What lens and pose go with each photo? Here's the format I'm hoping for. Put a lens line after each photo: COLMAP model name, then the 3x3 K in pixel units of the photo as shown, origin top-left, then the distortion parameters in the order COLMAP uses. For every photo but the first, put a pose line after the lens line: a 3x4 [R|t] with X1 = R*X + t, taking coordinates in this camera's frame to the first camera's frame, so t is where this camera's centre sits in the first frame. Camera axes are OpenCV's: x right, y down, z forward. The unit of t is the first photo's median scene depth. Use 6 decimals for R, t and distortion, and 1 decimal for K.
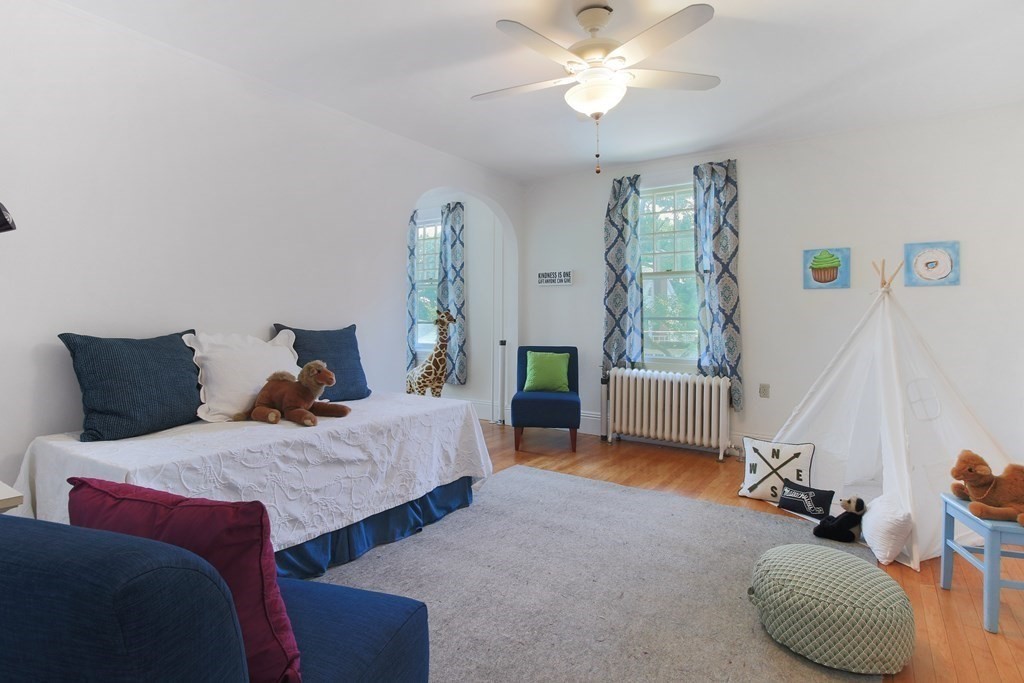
lens RADIAL K [[582.4, 0, 512.3], [0, 582.4, 317.9], [0, 0, 1]] dist [0.044827, -0.000079]
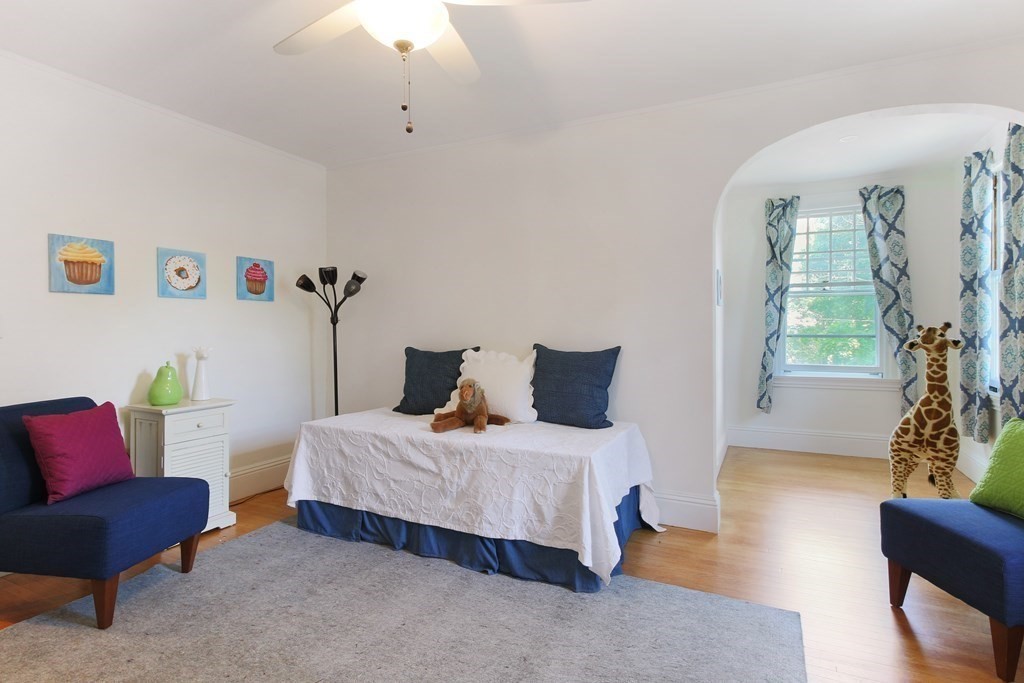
lens RADIAL K [[549.2, 0, 502.9], [0, 549.2, 328.4], [0, 0, 1]] dist [0.002968, -0.000250]
pose [[0.065997, -0.005624, -0.997804, 0.719566], [0.004850, 0.999974, -0.005316, -0.018007], [0.997808, -0.004488, 0.066022, 0.983420]]
